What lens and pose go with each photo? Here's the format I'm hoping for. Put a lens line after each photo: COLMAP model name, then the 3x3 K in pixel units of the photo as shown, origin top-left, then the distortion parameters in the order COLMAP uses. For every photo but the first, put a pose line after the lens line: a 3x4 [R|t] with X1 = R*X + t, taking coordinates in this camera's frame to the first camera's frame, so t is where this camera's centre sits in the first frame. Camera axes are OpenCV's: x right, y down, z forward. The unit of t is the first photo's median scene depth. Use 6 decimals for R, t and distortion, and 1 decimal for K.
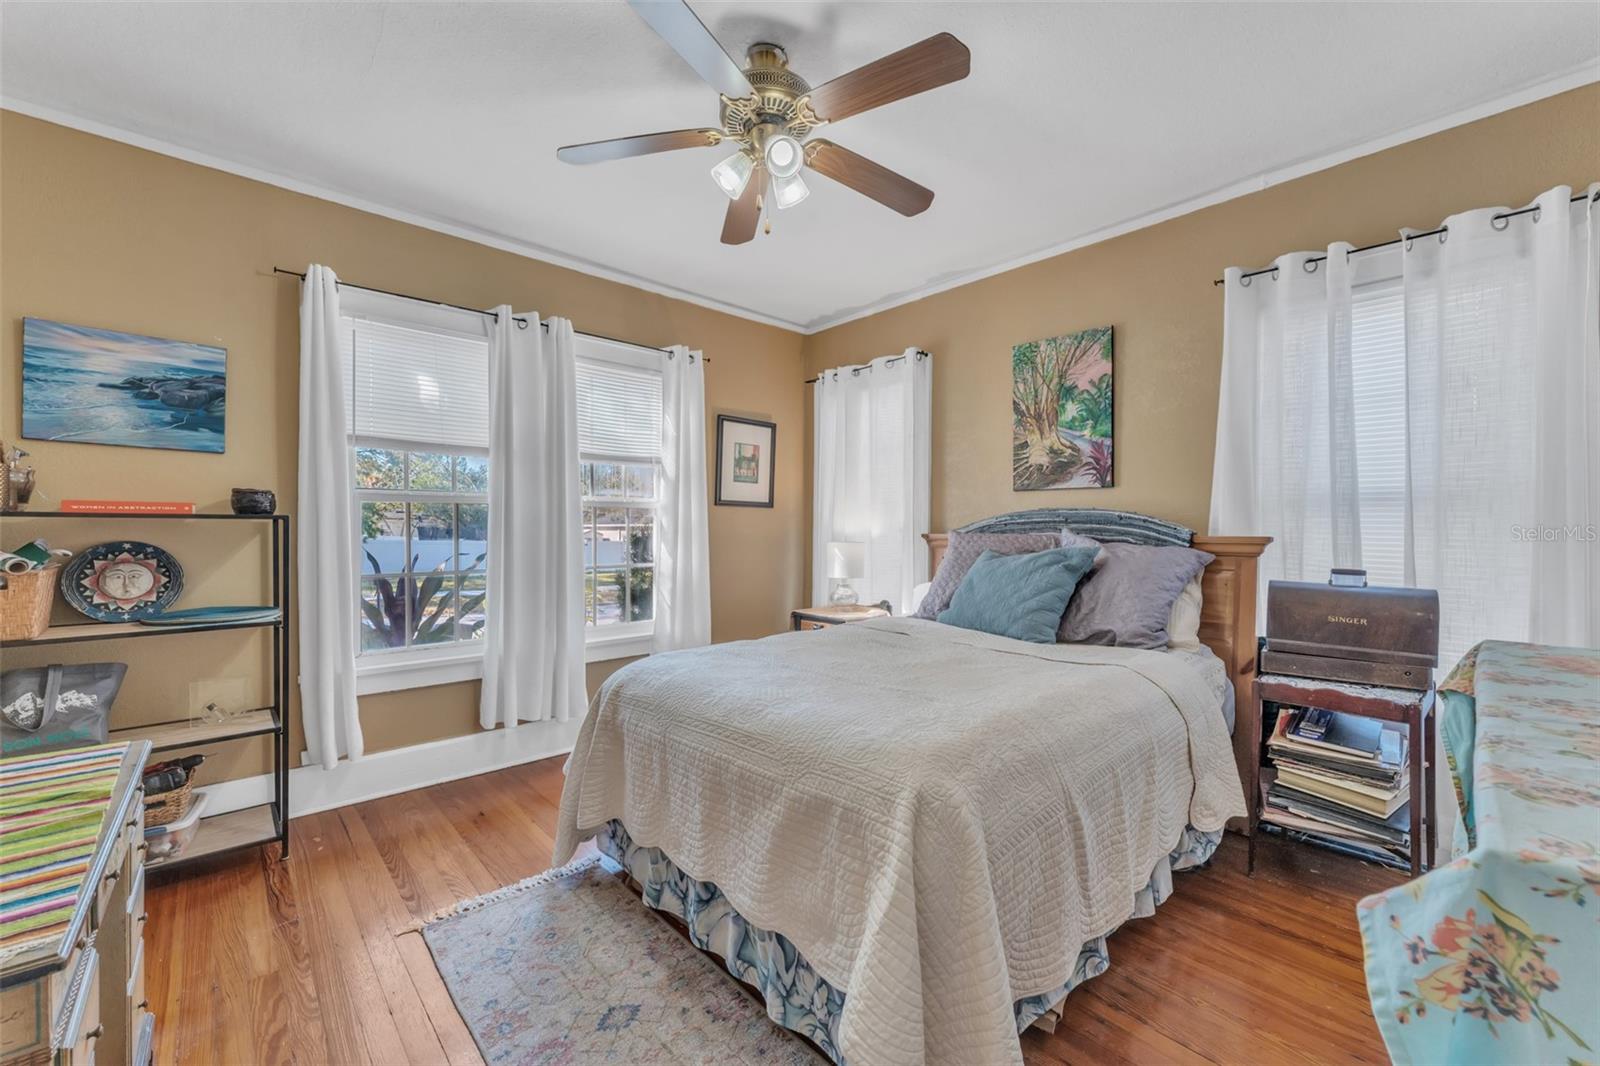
lens RADIAL K [[643.4, 0, 793.3], [0, 643.4, 533.0], [0, 0, 1]] dist [-0.000182, -0.000061]
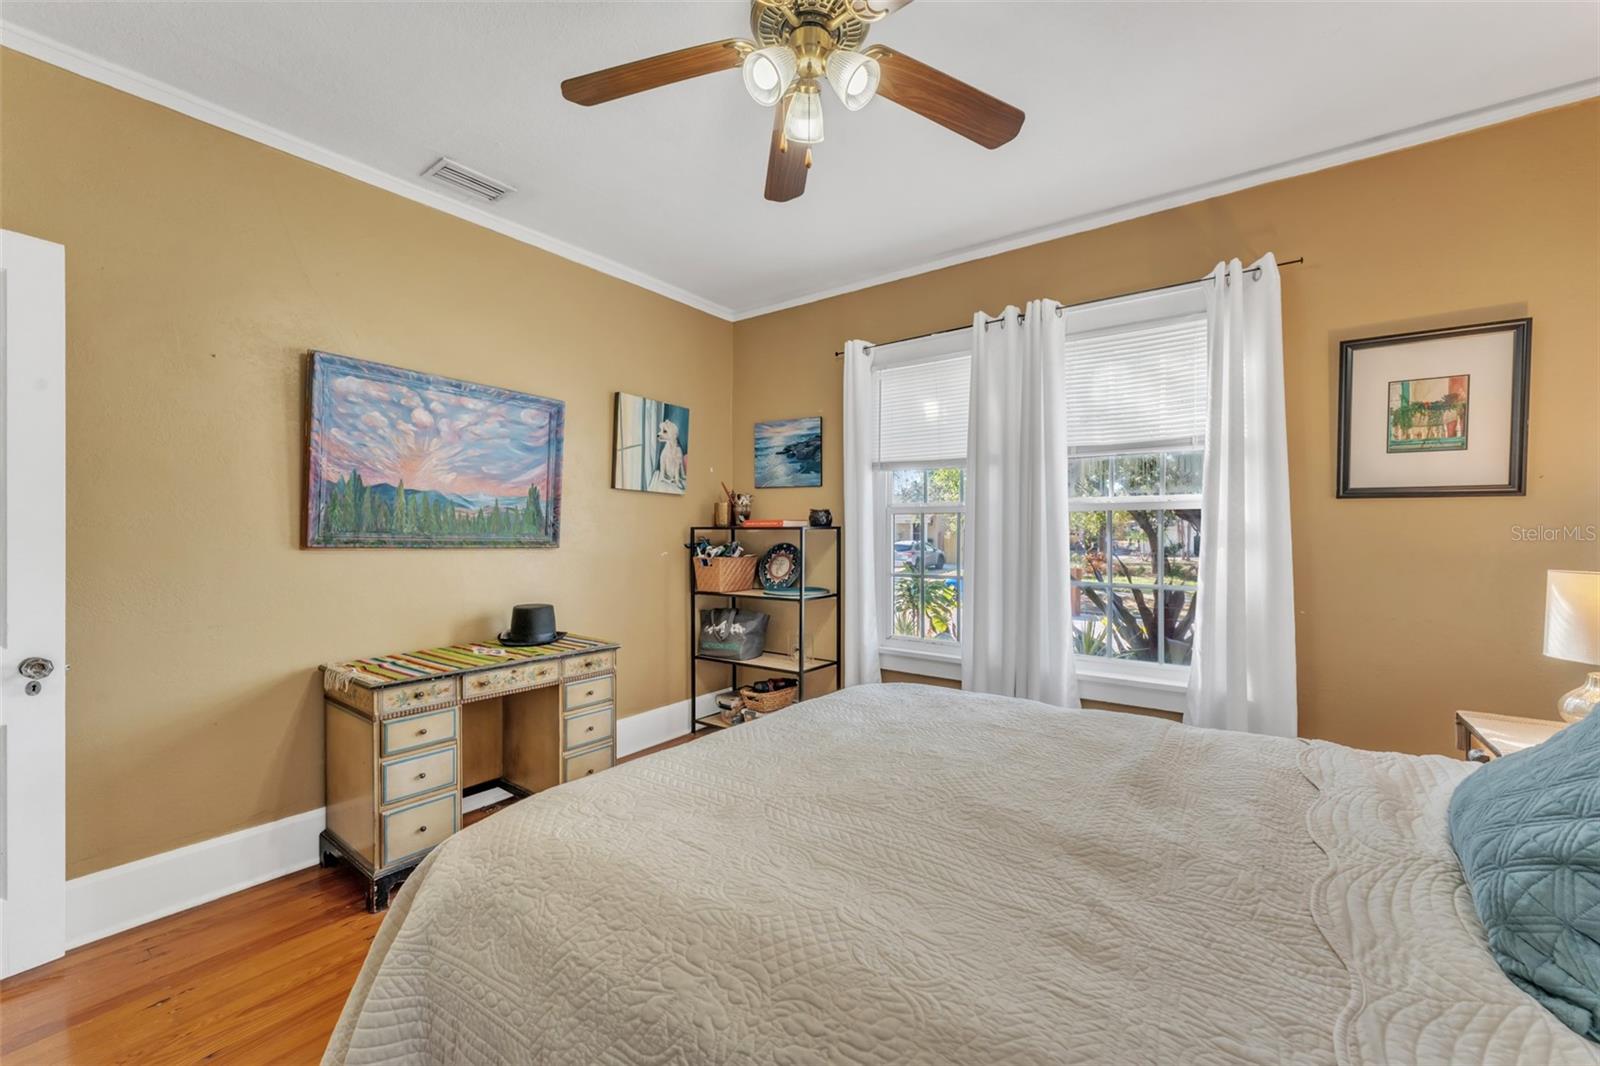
lens RADIAL K [[643.4, 0, 792.9], [0, 643.4, 529.7], [0, 0, 1]] dist [-0.000182, -0.000061]
pose [[0.177351, -0.010187, -0.984095, 0.477290], [-0.014373, 0.999813, -0.012939, -0.000676], [0.984043, 0.016439, 0.177171, 0.544215]]
